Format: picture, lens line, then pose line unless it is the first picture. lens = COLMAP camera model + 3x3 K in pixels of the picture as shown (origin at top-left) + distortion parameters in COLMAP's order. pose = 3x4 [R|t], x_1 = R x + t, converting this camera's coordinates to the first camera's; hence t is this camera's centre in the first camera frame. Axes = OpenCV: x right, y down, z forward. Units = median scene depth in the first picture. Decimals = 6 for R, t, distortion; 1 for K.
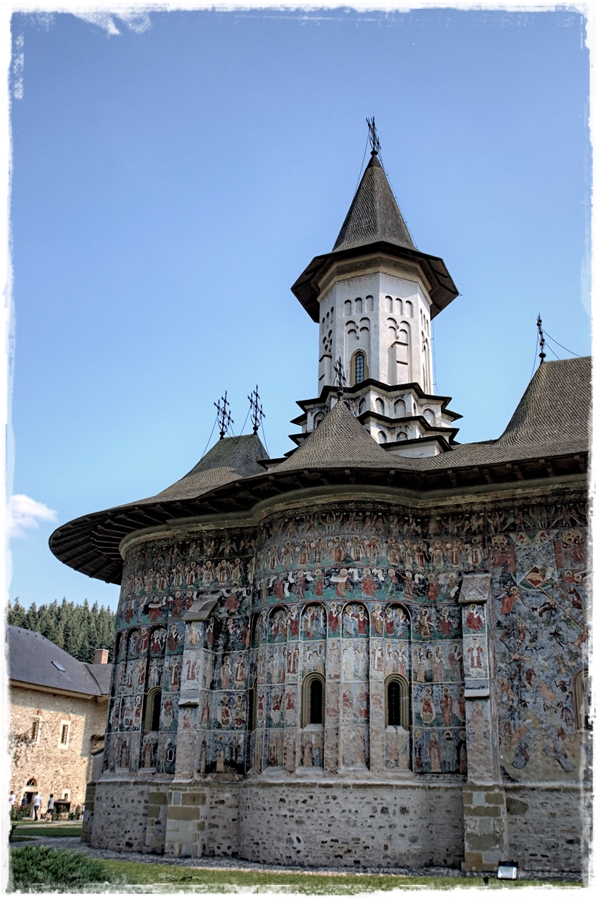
lens RADIAL K [[864.0, 0, 298.5], [0, 864.0, 455.4], [0, 0, 1]] dist [-0.068592, 0.000000]
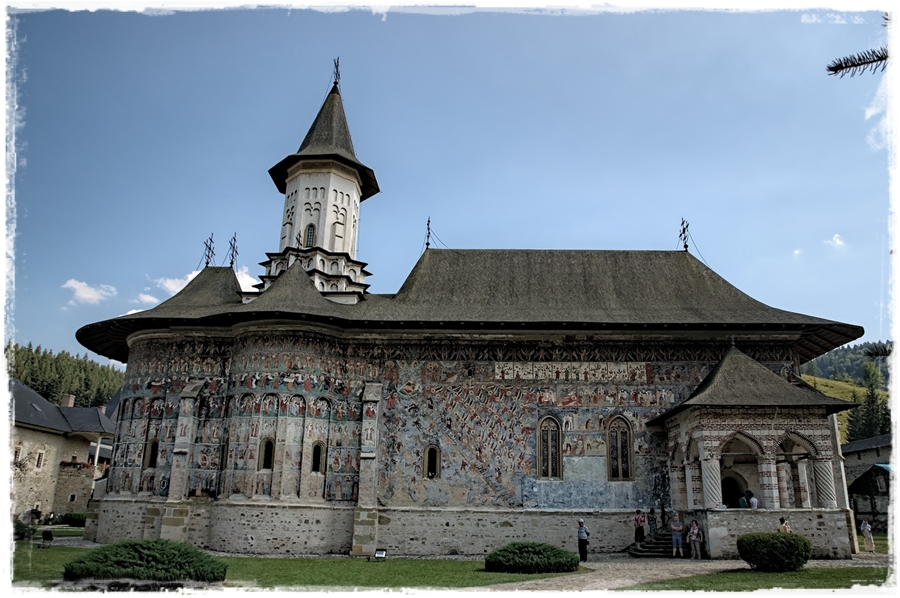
lens RADIAL K [[674.7, 0, 454.2], [0, 674.7, 295.4], [0, 0, 1]] dist [-0.121240, 0.038135]
pose [[0.936522, 0.104449, 0.334690, -0.089457], [-0.125653, 0.991173, 0.042278, -0.093635], [-0.327320, -0.081649, 0.941379, -0.228863]]
